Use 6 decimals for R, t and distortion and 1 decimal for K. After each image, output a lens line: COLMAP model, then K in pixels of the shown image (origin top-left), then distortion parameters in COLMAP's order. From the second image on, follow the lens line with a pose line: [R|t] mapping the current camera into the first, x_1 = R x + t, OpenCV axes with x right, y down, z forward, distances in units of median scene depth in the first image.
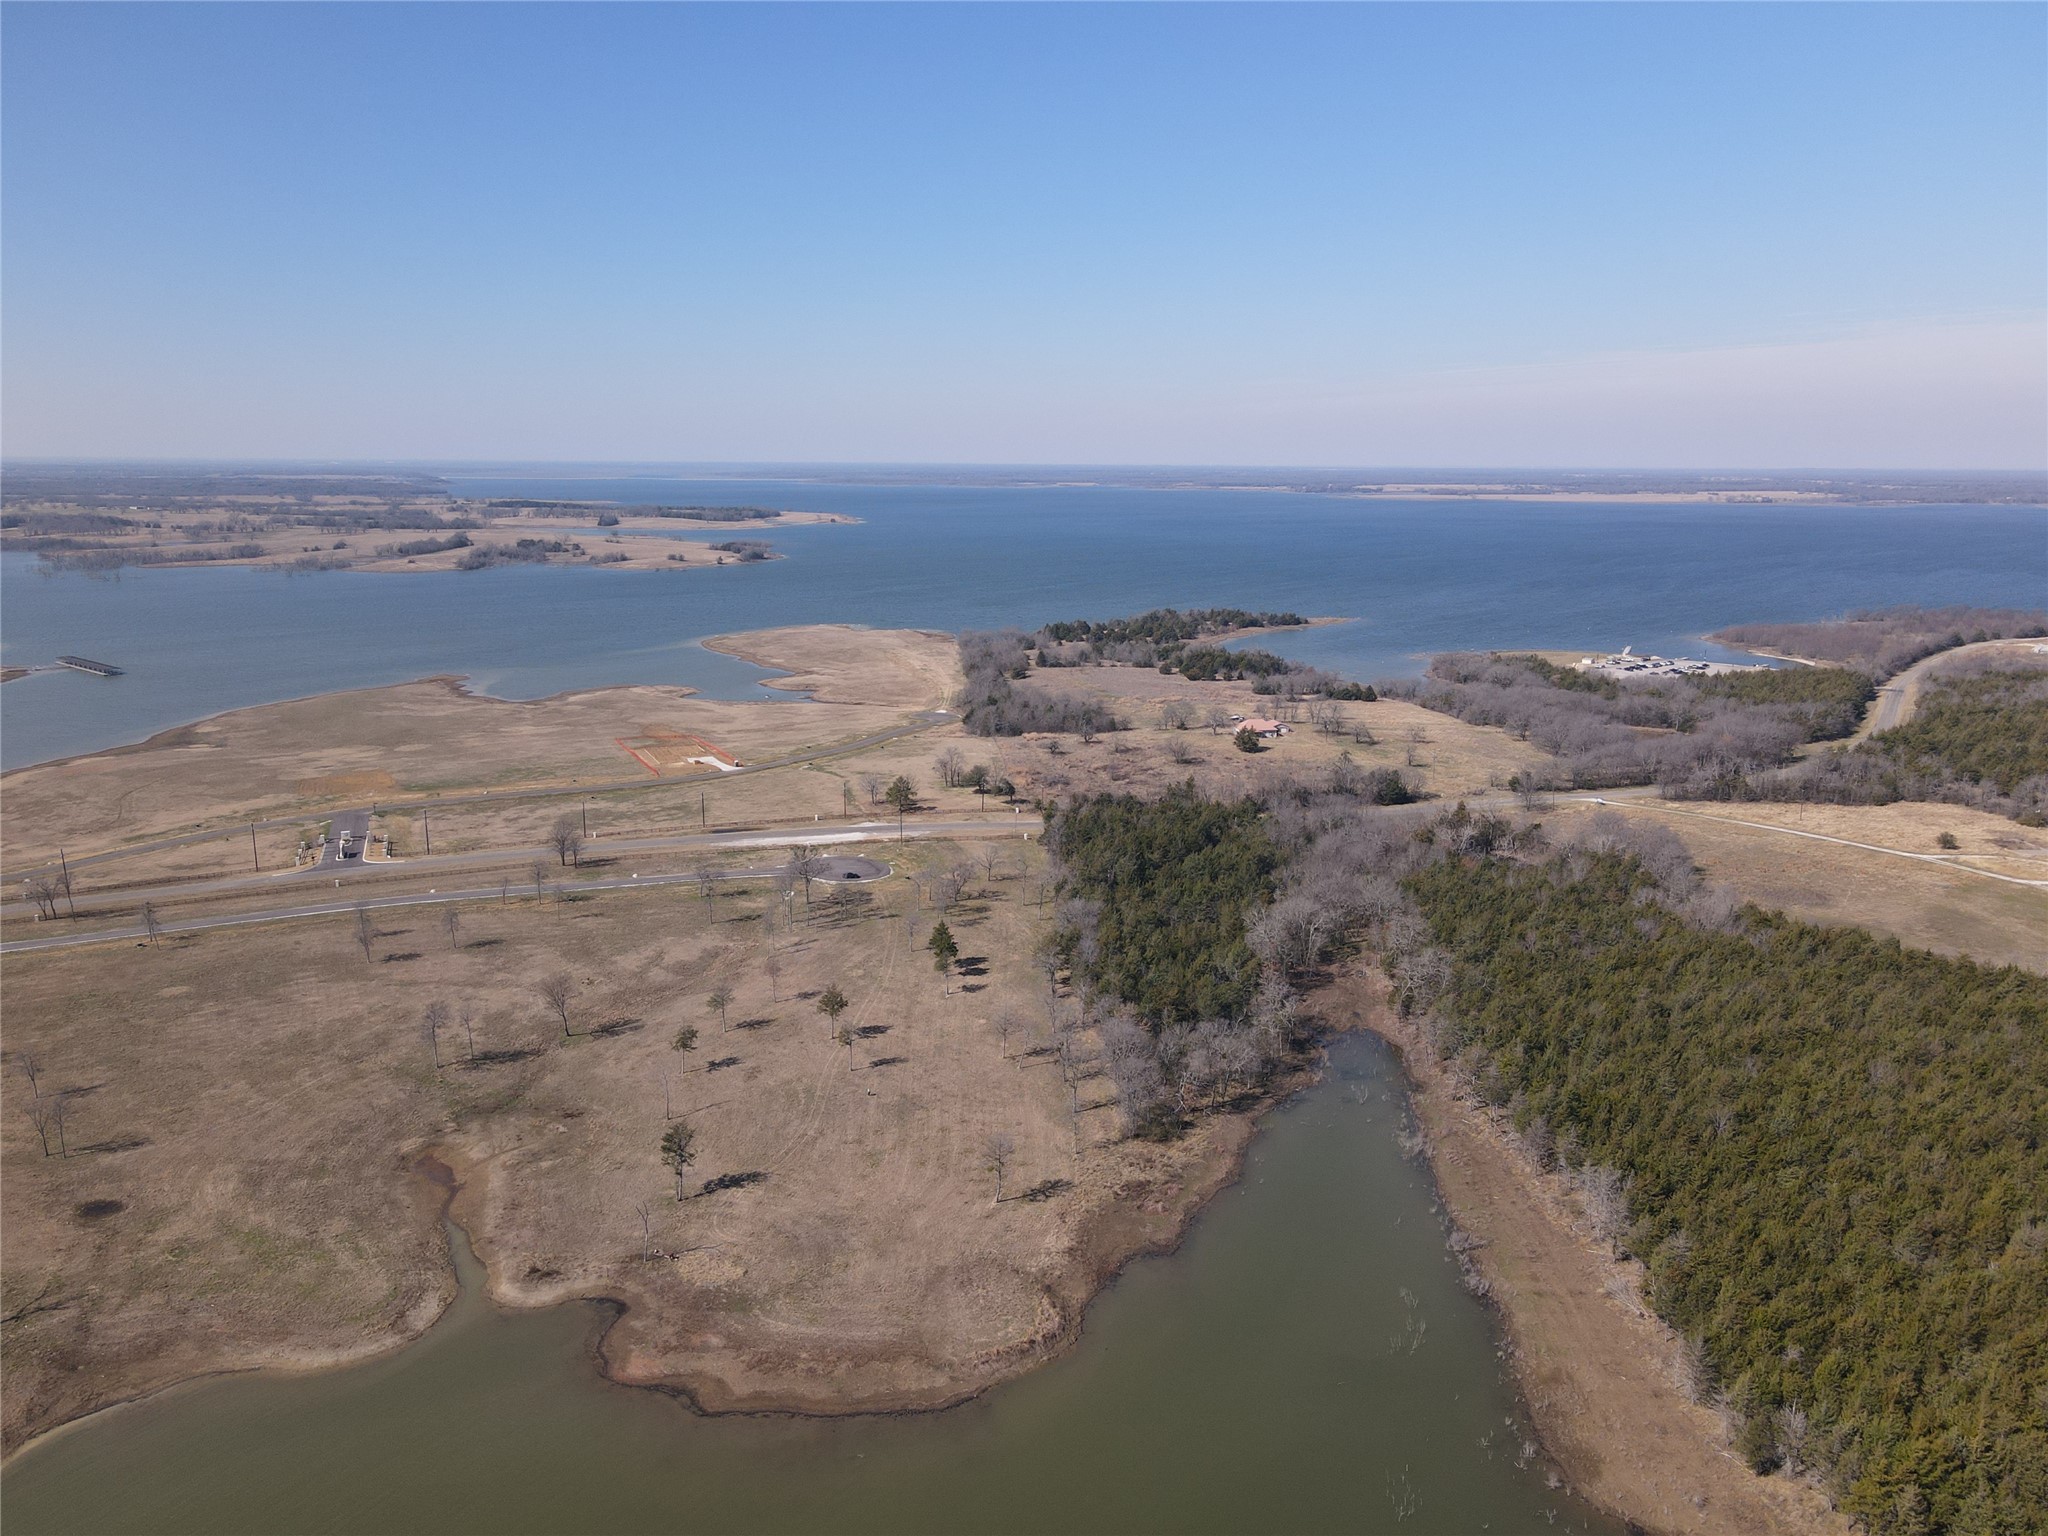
lens RADIAL K [[1508.3, 0, 1029.4], [0, 1508.3, 791.0], [0, 0, 1]] dist [0.000247, 0.023456]
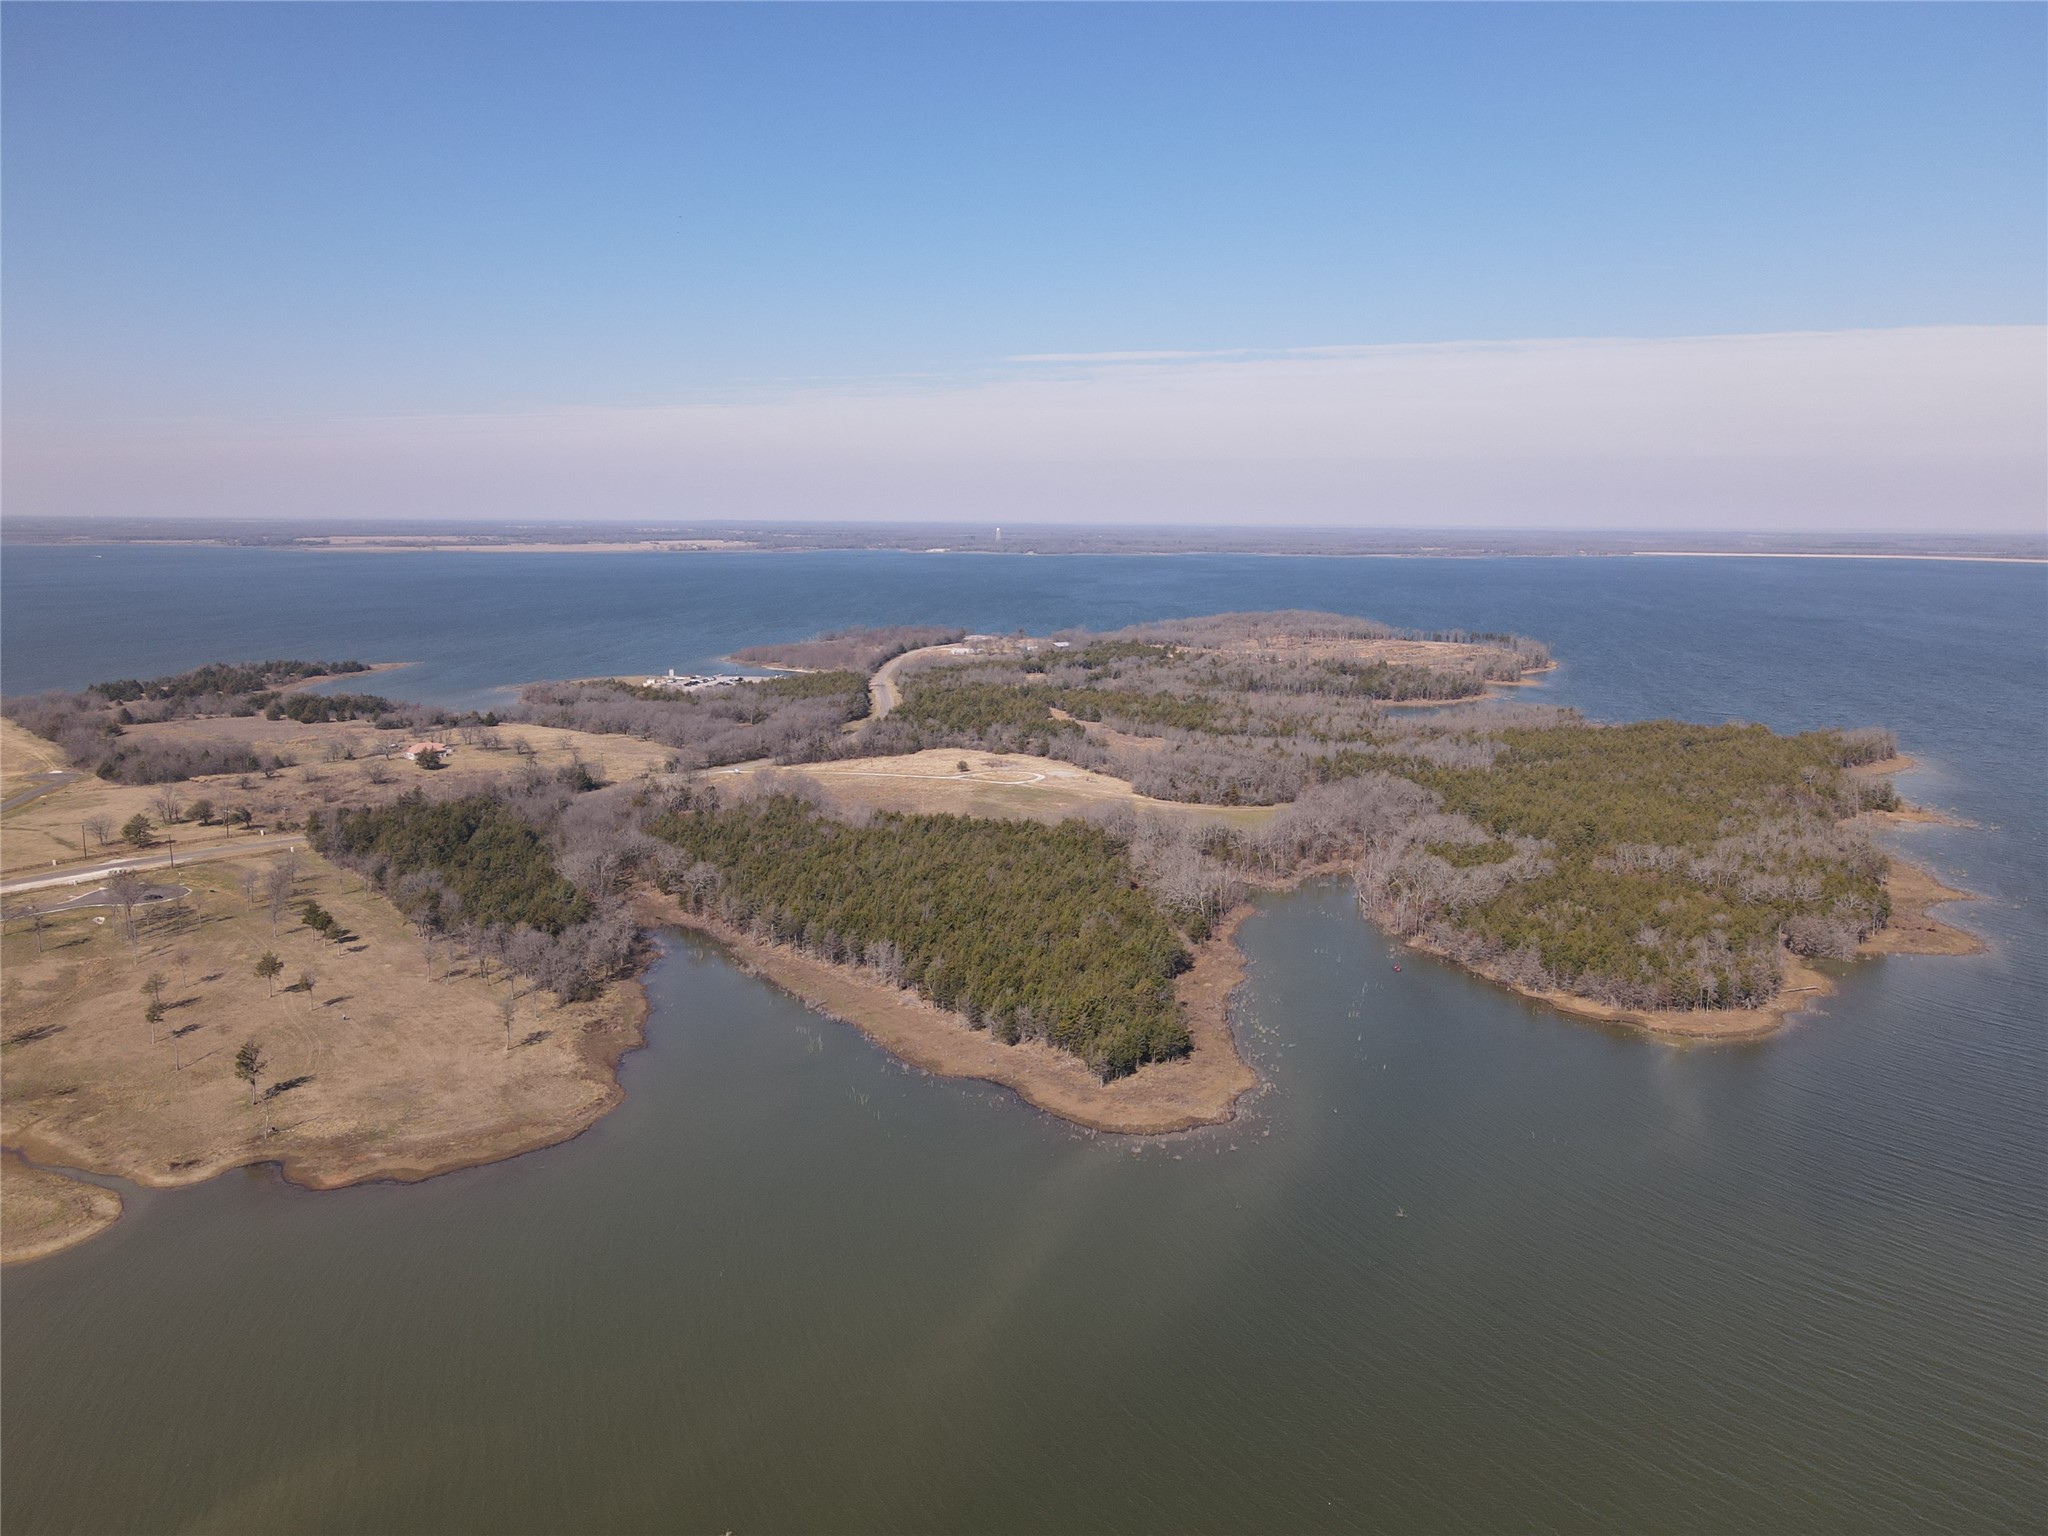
lens RADIAL K [[1508.3, 0, 1024.1], [0, 1508.3, 751.8], [0, 0, 1]] dist [0.000247, 0.023456]
pose [[0.785519, -0.096014, 0.611343, -0.313568], [0.131391, 0.991243, -0.013147, 0.054868], [-0.604728, 0.090652, 0.791256, -0.271307]]
